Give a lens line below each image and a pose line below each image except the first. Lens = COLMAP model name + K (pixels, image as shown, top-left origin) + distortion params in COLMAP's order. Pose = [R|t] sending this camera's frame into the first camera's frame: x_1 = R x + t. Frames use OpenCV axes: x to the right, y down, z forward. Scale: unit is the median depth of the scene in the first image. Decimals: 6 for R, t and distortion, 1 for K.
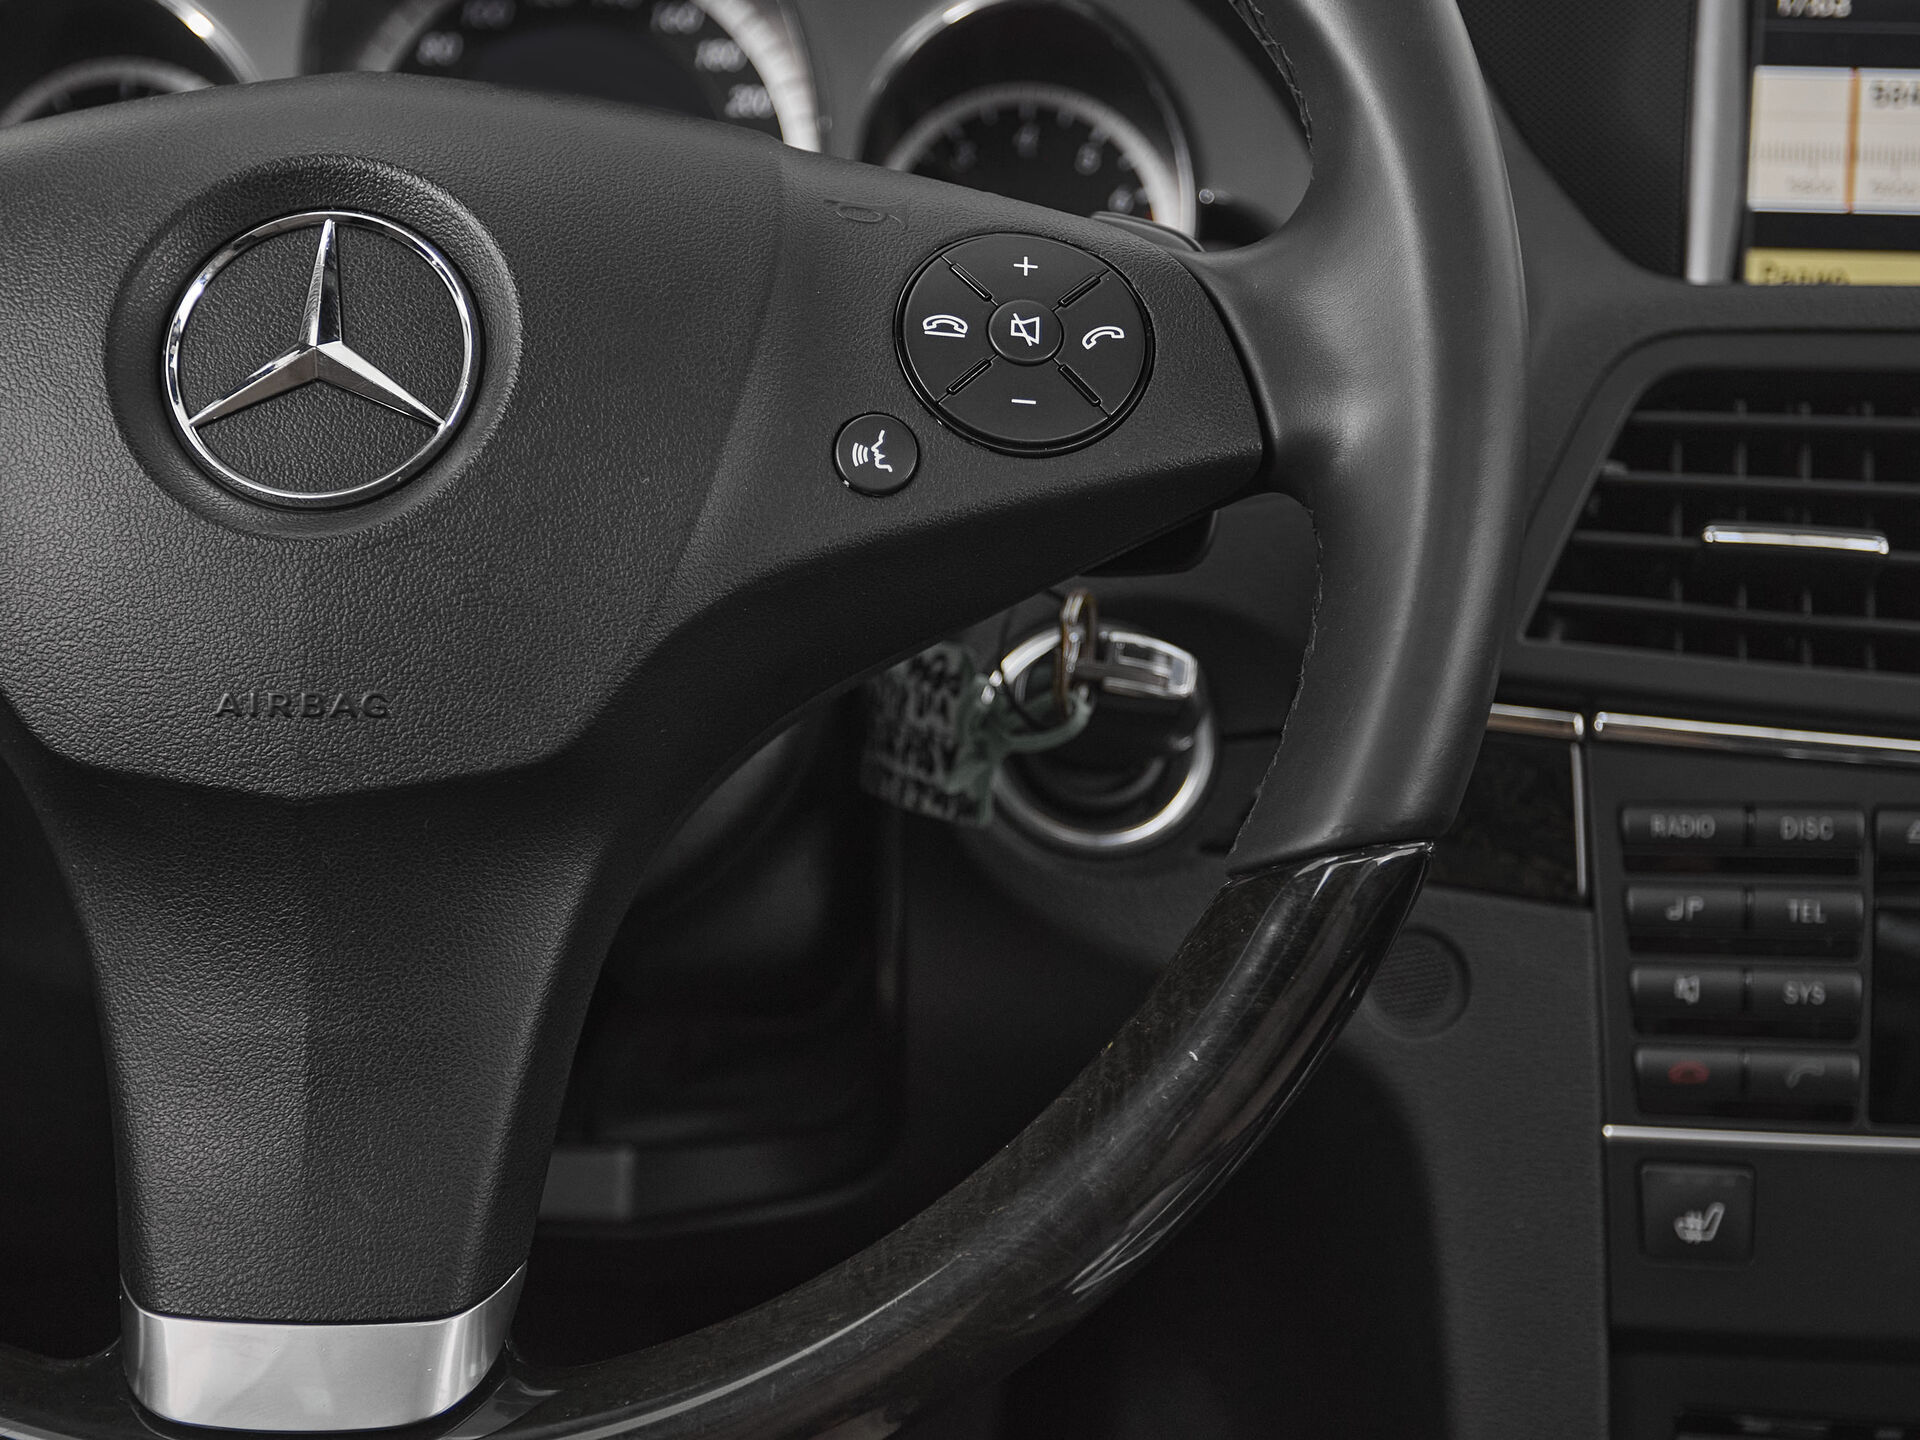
lens RADIAL K [[3194.7, 0, 900.2], [0, 3194.7, 775.6], [0, 0, 1]] dist [-0.007000, 0.000000]
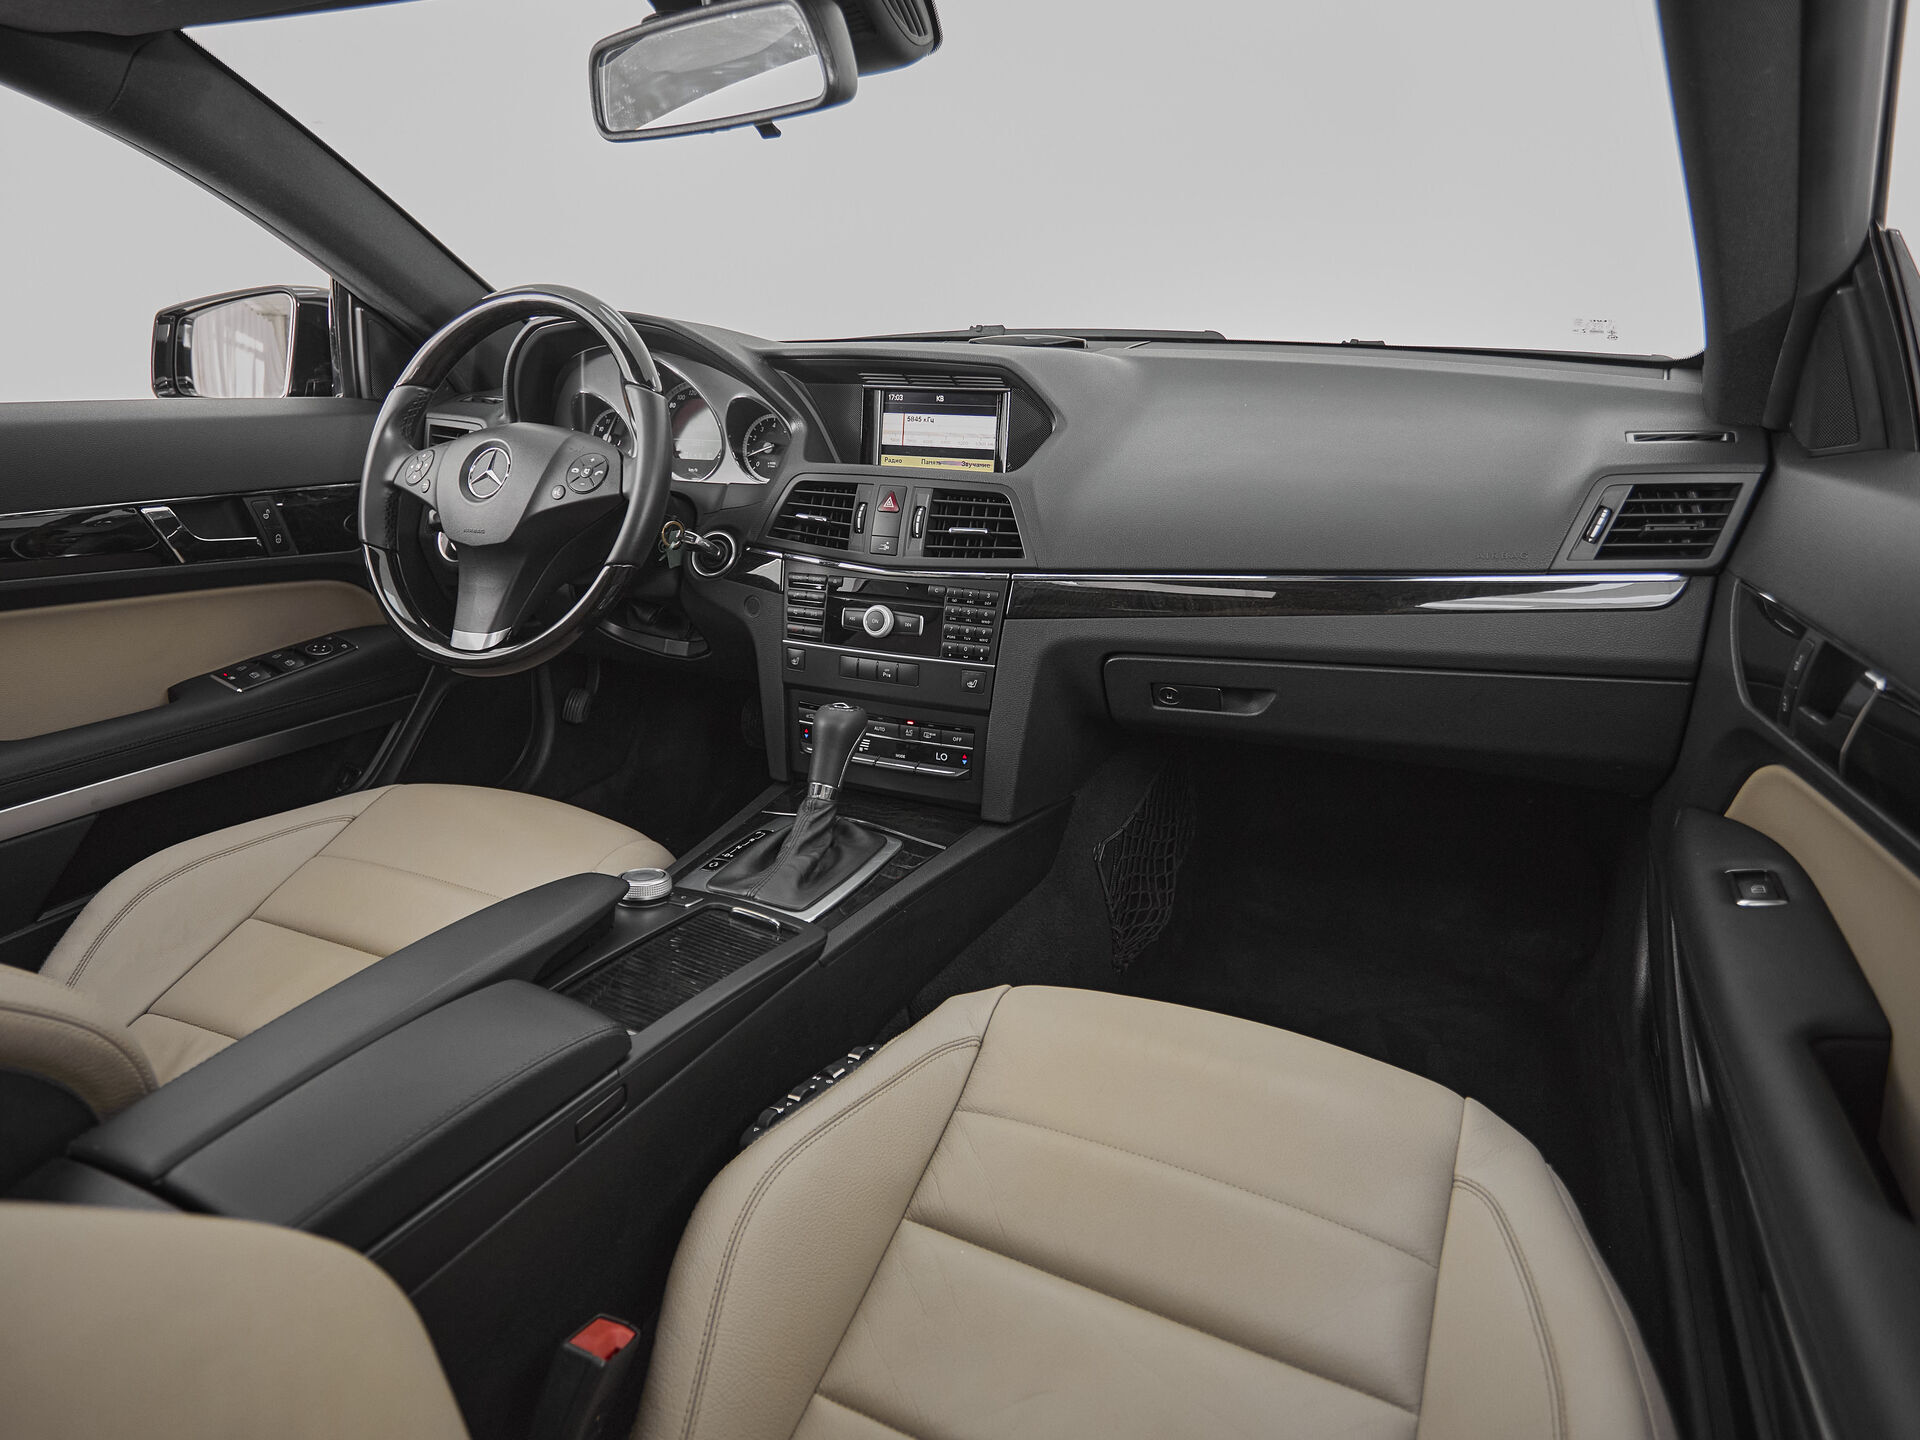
lens RADIAL K [[1230.5, 0, 965.4], [0, 1230.5, 709.8], [0, 0, 1]] dist [-0.012213, 0.006498]
pose [[0.909768, 0.101647, -0.402479, 1.560661], [-0.075708, 0.993925, 0.079886, 0.058279], [0.408154, -0.042207, 0.911937, -0.734483]]
